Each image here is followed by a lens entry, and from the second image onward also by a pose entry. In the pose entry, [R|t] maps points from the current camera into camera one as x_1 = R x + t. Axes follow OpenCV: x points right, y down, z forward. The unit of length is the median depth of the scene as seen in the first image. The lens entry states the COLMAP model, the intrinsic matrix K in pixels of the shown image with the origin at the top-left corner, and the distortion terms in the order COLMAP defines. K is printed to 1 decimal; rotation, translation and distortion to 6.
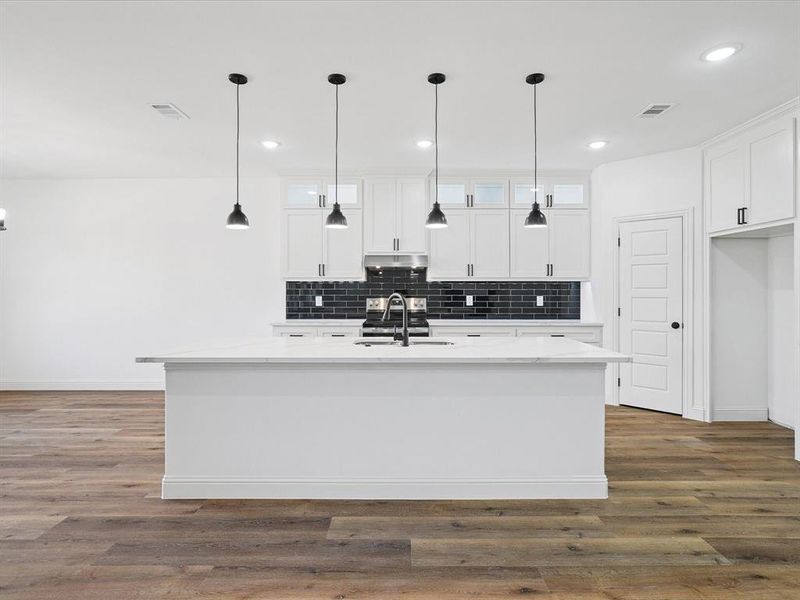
lens RADIAL K [[436.6, 0, 401.9], [0, 436.6, 286.0], [0, 0, 1]] dist [-0.004279, 0.000964]
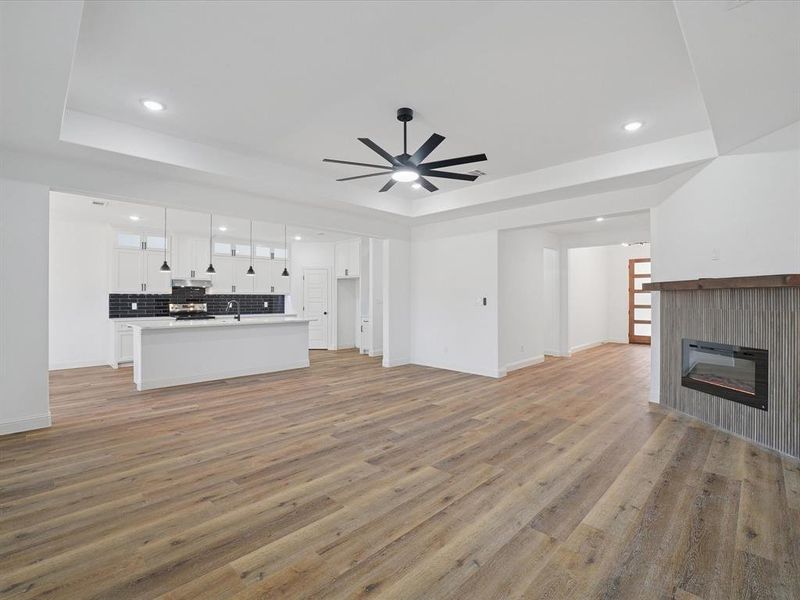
lens RADIAL K [[378.0, 0, 401.1], [0, 378.0, 301.0], [0, 0, 1]] dist [-0.043375, 0.016407]
pose [[0.706360, -0.004520, 0.707838, -0.491211], [-0.005237, 0.999919, 0.011611, -0.005541], [-0.707833, -0.011908, 0.706279, -0.686455]]
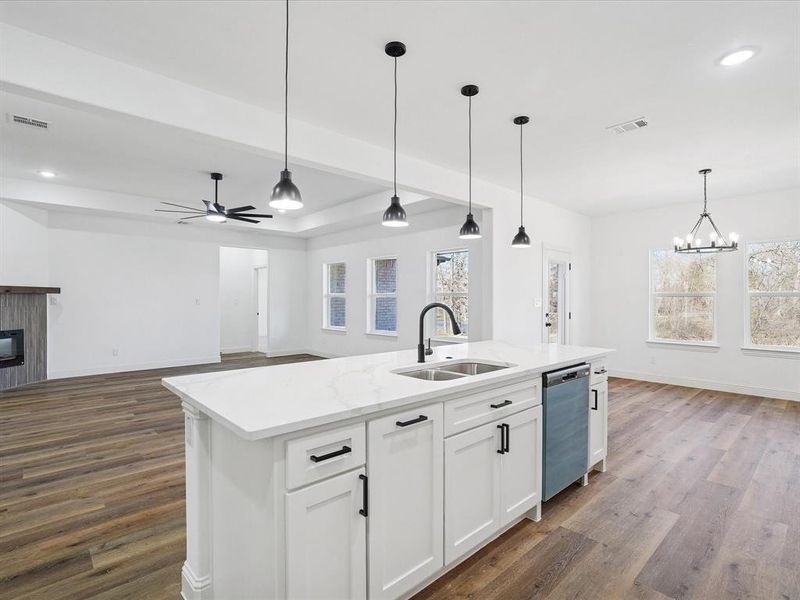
lens RADIAL K [[405.3, 0, 410.5], [0, 405.3, 300.9], [0, 0, 1]] dist [-0.011164, 0.000754]
pose [[-0.727320, 0.003508, -0.686289, 0.335877], [0.005969, 0.999981, -0.001214, 0.006117], [0.686272, -0.004980, -0.727328, 0.896699]]
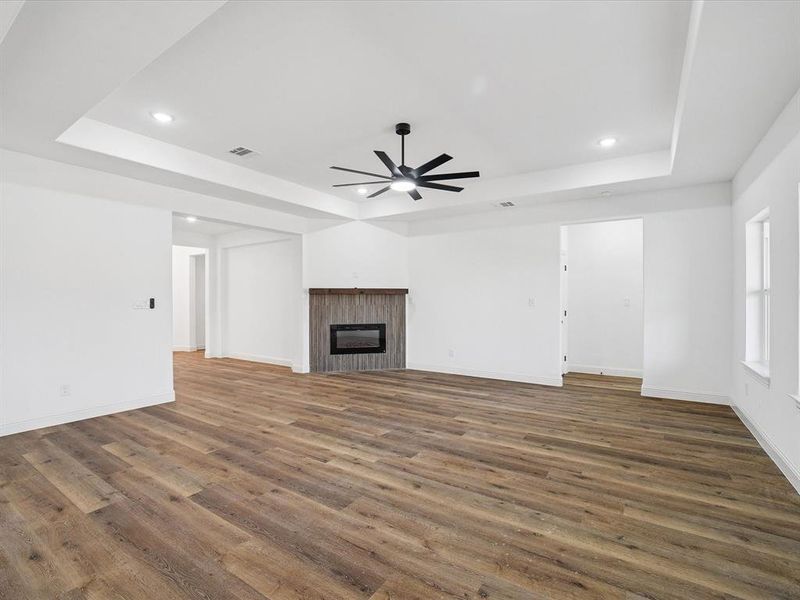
lens RADIAL K [[378.0, 0, 401.1], [0, 378.0, 301.0], [0, 0, 1]] dist [-0.043375, 0.016407]
pose [[-0.830400, -0.002434, 0.557163, -0.418061], [-0.002984, 0.999996, -0.000079, 0.000186], [-0.557160, -0.001728, -0.830403, 0.366148]]
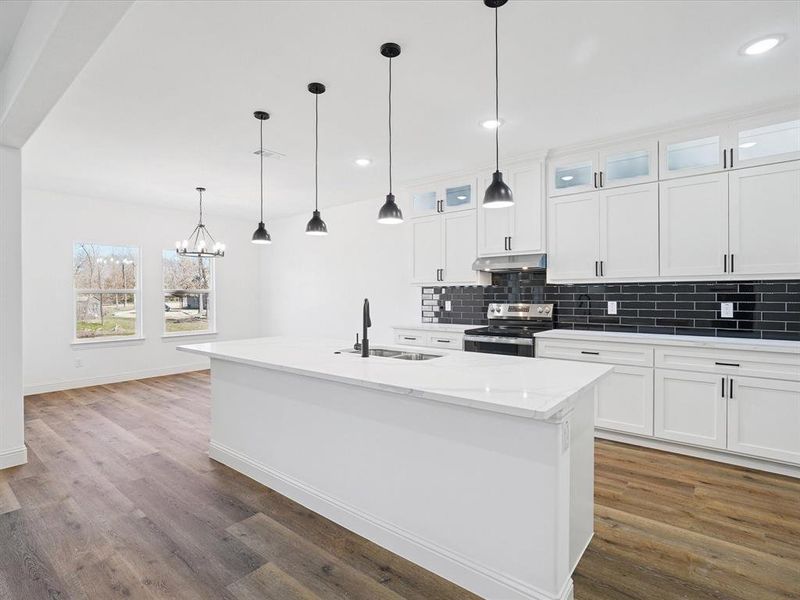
lens RADIAL K [[404.9, 0, 403.7], [0, 404.9, 295.7], [0, 0, 1]] dist [-0.016096, 0.000478]
pose [[0.778031, -0.002591, -0.628220, 0.338502], [0.011407, 0.999885, 0.010004, 0.000483], [0.628122, -0.014949, 0.777971, 0.220939]]
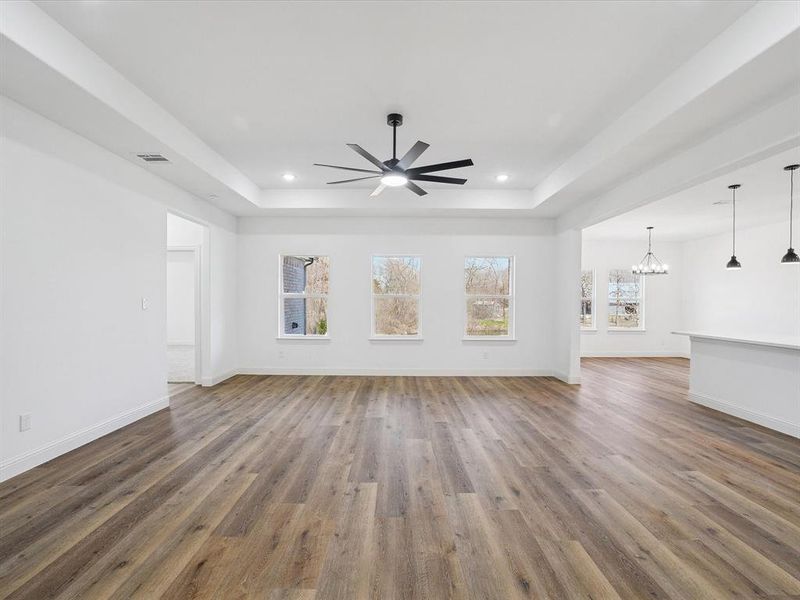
lens RADIAL K [[378.0, 0, 401.1], [0, 378.0, 301.0], [0, 0, 1]] dist [-0.043375, 0.016407]
pose [[0.000518, 0.001481, -0.999999, 0.653338], [0.001926, 0.999997, 0.001482, -0.003095], [0.999998, -0.001927, 0.000515, -0.215838]]
